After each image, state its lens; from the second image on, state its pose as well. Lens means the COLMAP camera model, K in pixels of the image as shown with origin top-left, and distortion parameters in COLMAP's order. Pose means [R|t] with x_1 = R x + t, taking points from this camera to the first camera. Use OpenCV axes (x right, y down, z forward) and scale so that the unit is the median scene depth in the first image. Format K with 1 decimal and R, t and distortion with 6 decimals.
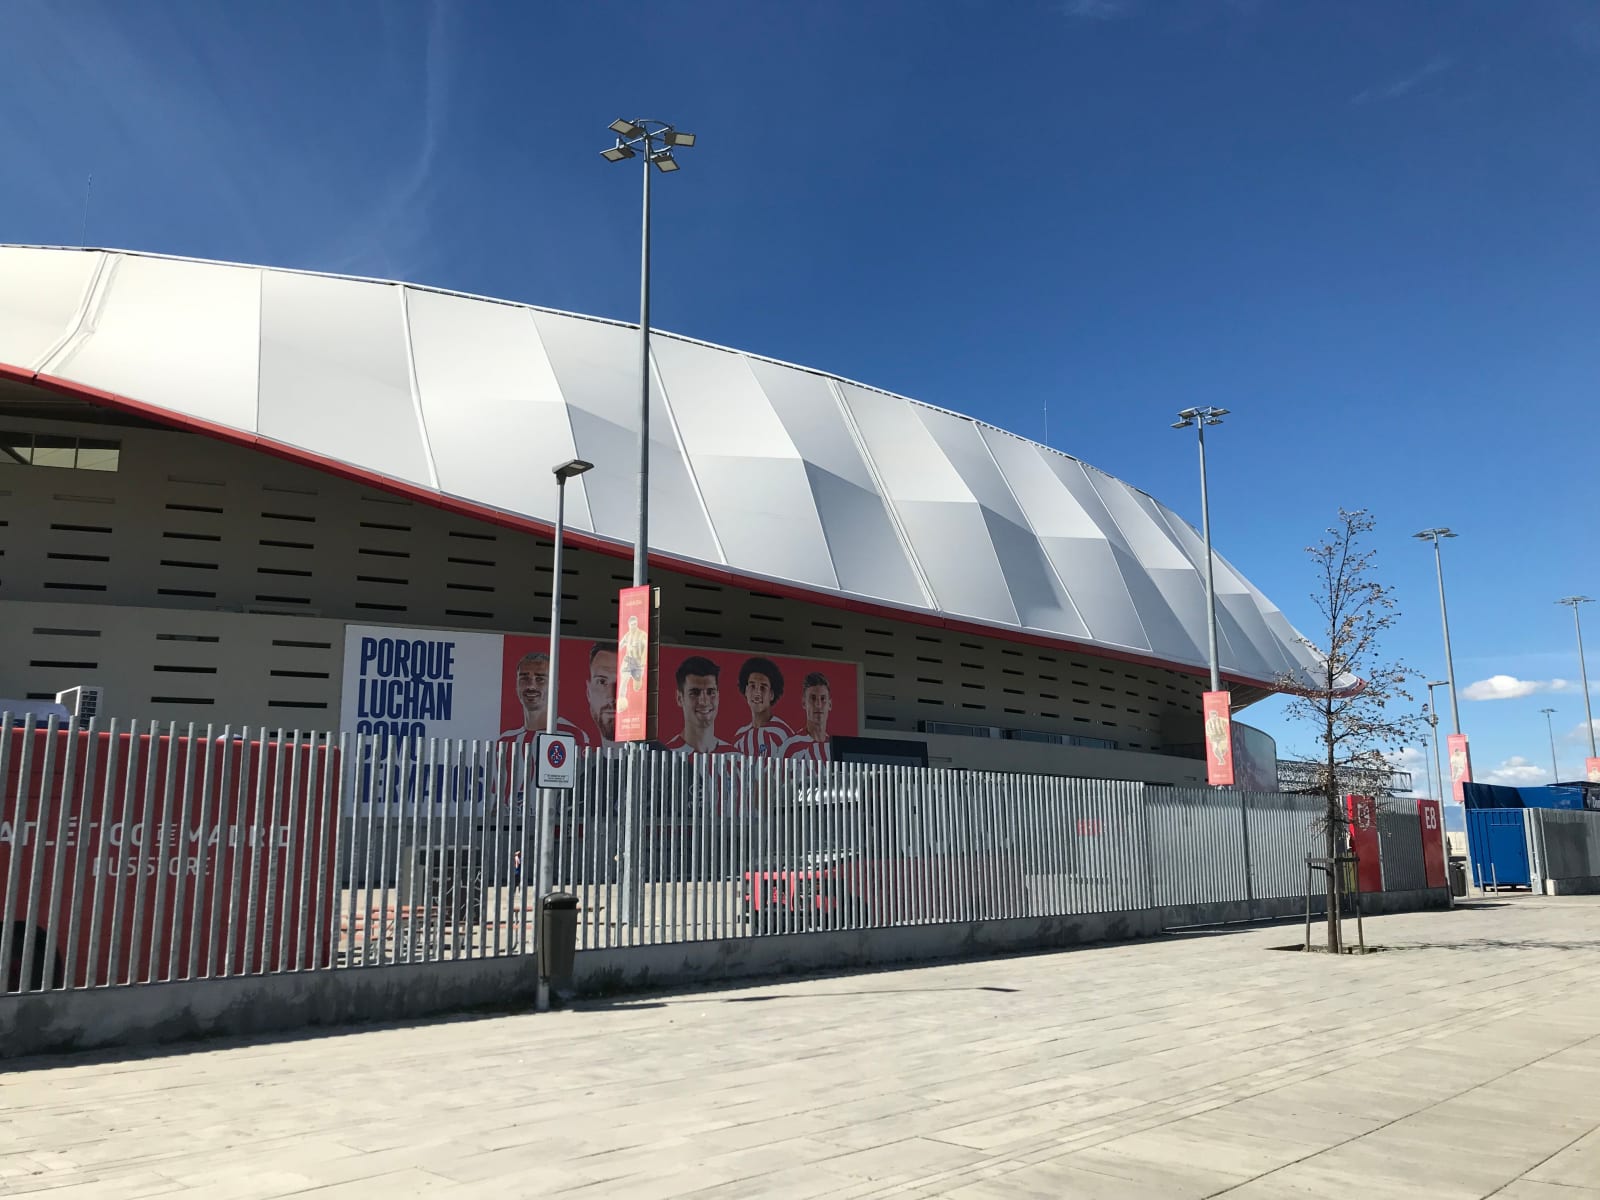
lens RADIAL K [[1245.1, 0, 800.0], [0, 1245.1, 600.0], [0, 0, 1]] dist [0.006645, 0.004993]
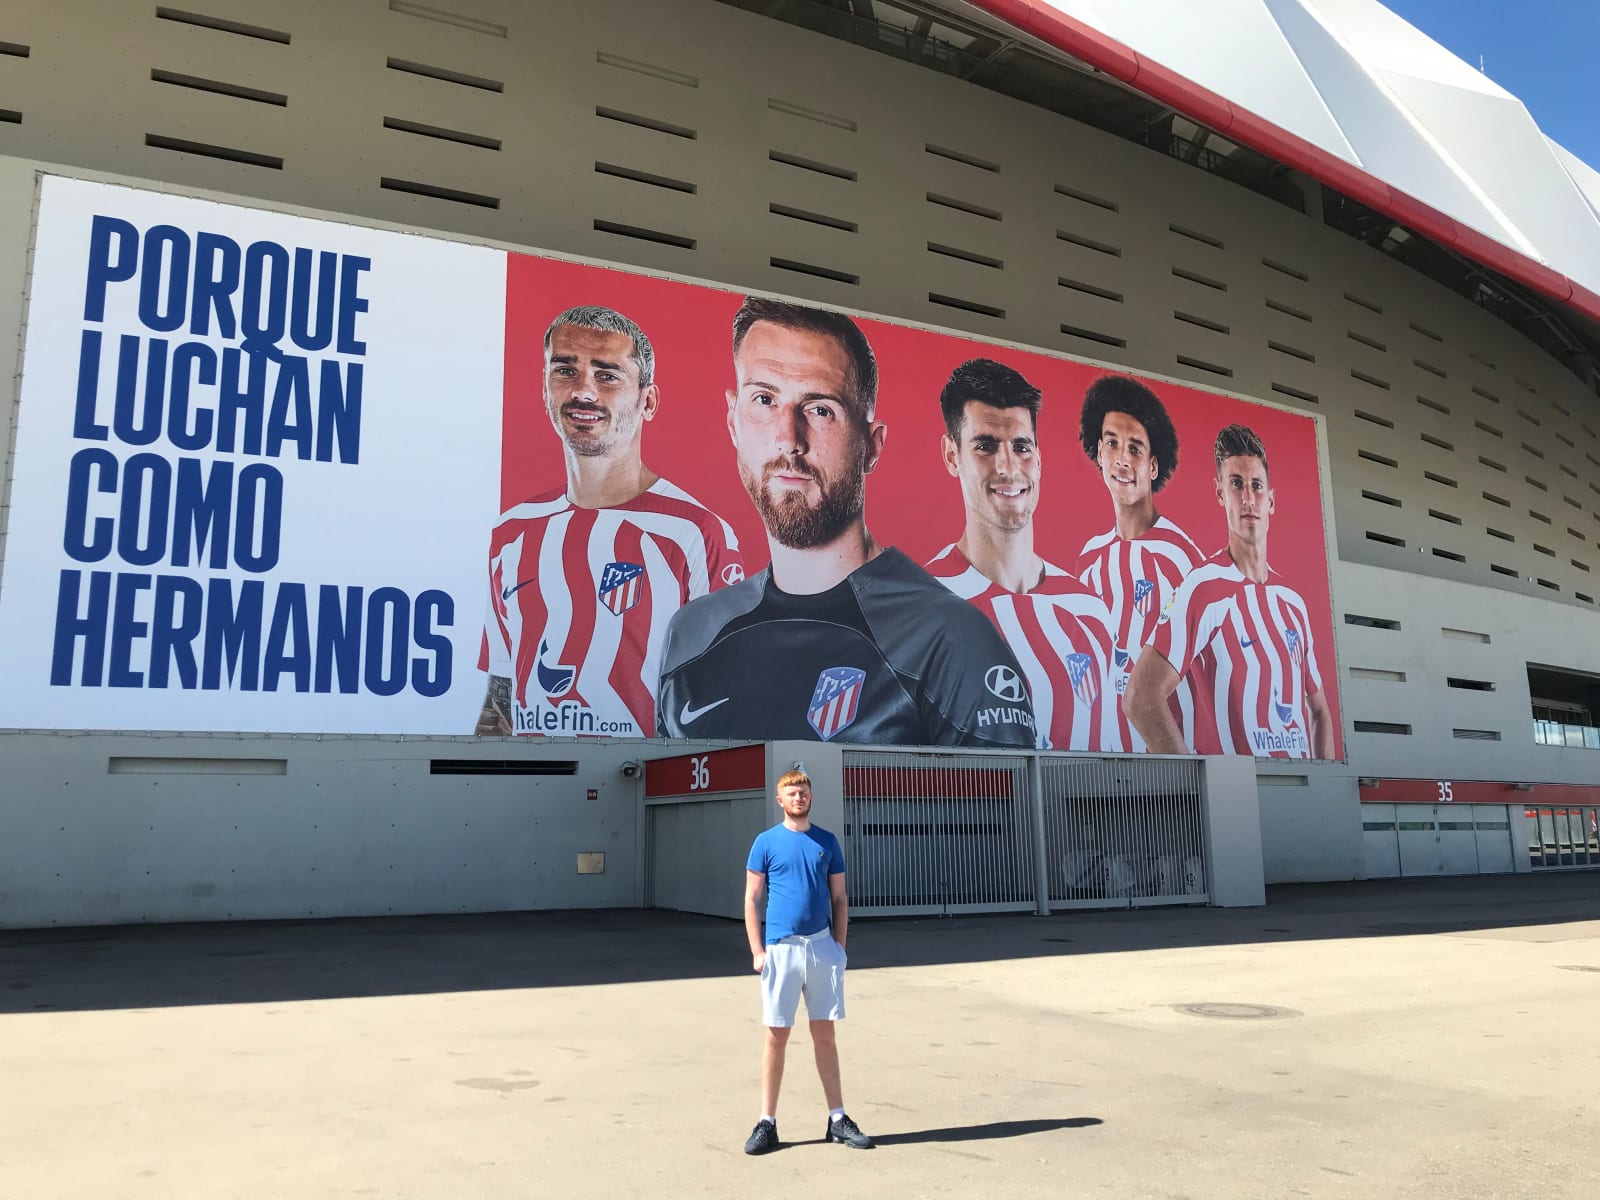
lens RADIAL K [[1317.4, 0, 779.8], [0, 1317.4, 589.2], [0, 0, 1]] dist [0.054208, -0.068297]
pose [[0.996447, -0.016144, -0.082658, -0.124757], [0.016503, 0.999857, 0.003659, 0.126710], [0.082587, -0.005010, 0.996571, 0.606766]]
